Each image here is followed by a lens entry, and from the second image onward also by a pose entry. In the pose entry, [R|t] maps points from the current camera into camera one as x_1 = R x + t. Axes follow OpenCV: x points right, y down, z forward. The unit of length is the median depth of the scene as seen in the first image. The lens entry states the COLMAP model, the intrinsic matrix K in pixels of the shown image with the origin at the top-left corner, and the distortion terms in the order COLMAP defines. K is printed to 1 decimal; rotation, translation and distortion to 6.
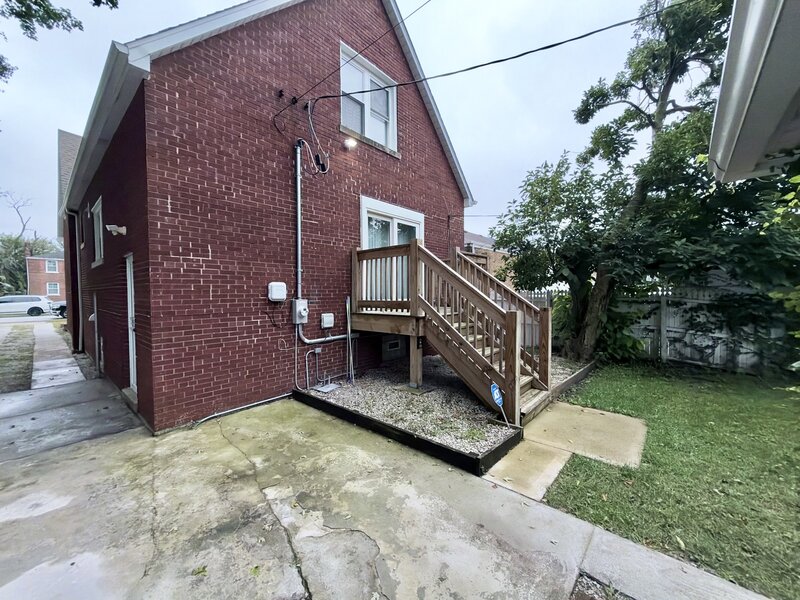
lens RADIAL K [[317.4, 0, 399.6], [0, 317.4, 300.7], [0, 0, 1]] dist [-0.003480, 0.000352]
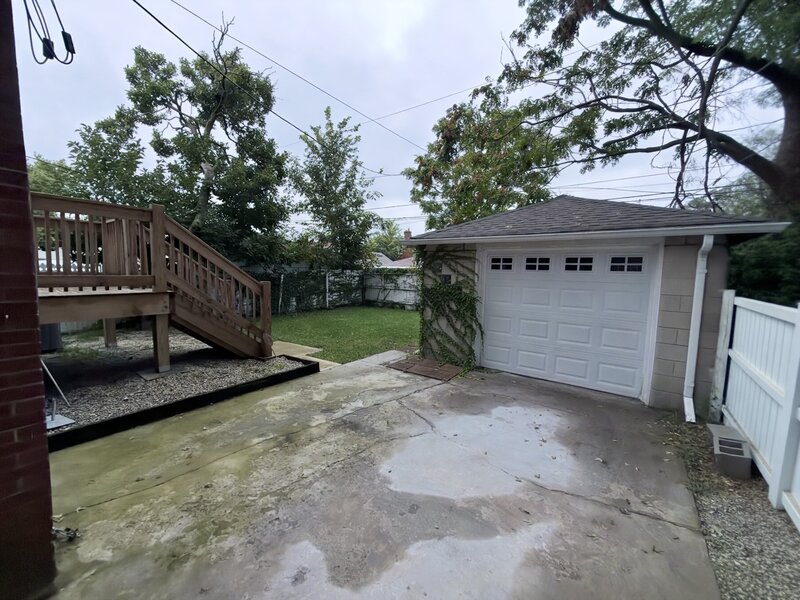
lens RADIAL K [[317.4, 0, 398.9], [0, 317.4, 300.3], [0, 0, 1]] dist [-0.003480, 0.000352]
pose [[-0.097508, -0.084233, 0.991664, -1.540759], [0.015921, 0.996152, 0.086180, 0.009272], [-0.995107, 0.024192, -0.095792, 0.724521]]
